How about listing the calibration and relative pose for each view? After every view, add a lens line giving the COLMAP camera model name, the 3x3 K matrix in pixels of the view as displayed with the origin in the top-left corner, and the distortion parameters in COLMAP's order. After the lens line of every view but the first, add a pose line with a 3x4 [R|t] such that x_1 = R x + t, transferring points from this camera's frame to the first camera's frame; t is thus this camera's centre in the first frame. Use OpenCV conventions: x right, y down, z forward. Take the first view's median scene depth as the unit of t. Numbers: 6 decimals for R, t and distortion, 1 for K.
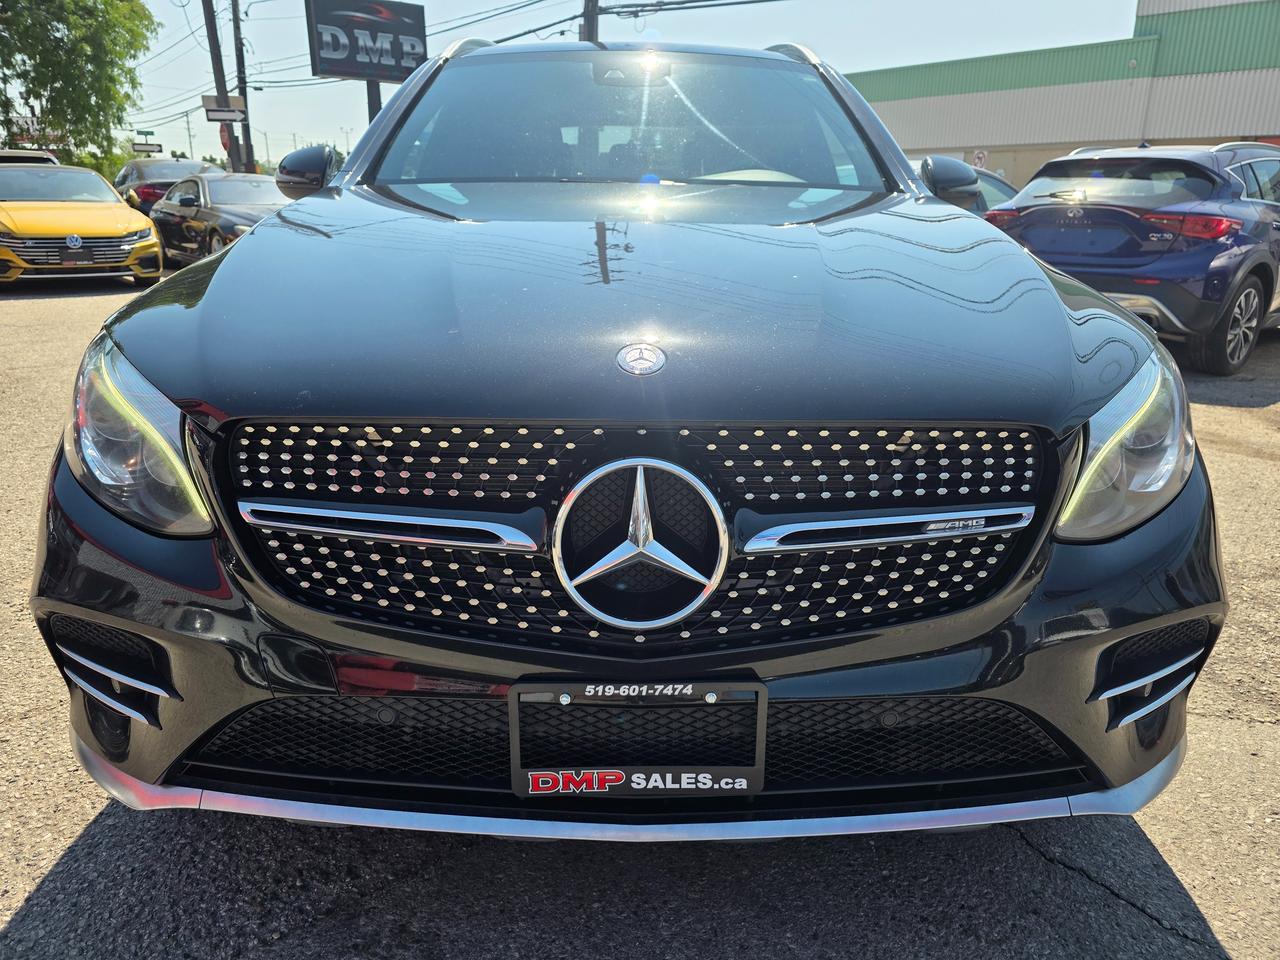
lens RADIAL K [[910.8, 0, 647.5], [0, 910.8, 480.8], [0, 0, 1]] dist [0.043310, -0.049906]
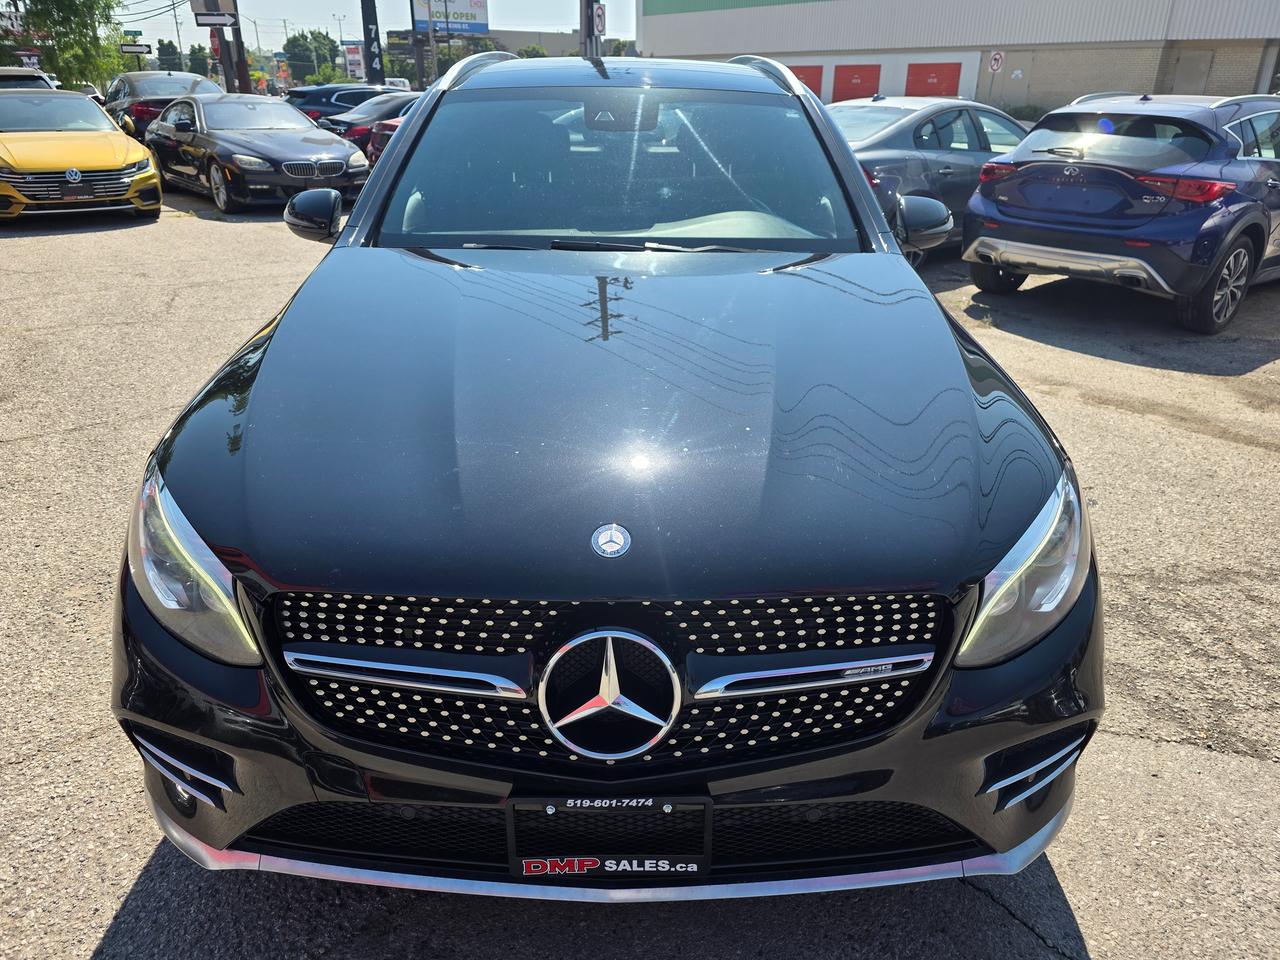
lens RADIAL K [[910.8, 0, 649.1], [0, 910.8, 478.7], [0, 0, 1]] dist [0.043310, -0.049906]
pose [[0.999987, 0.002550, -0.004359, 0.036964], [-0.002062, 0.994093, 0.108514, -0.262432], [0.004610, -0.108504, 0.994085, -0.149616]]
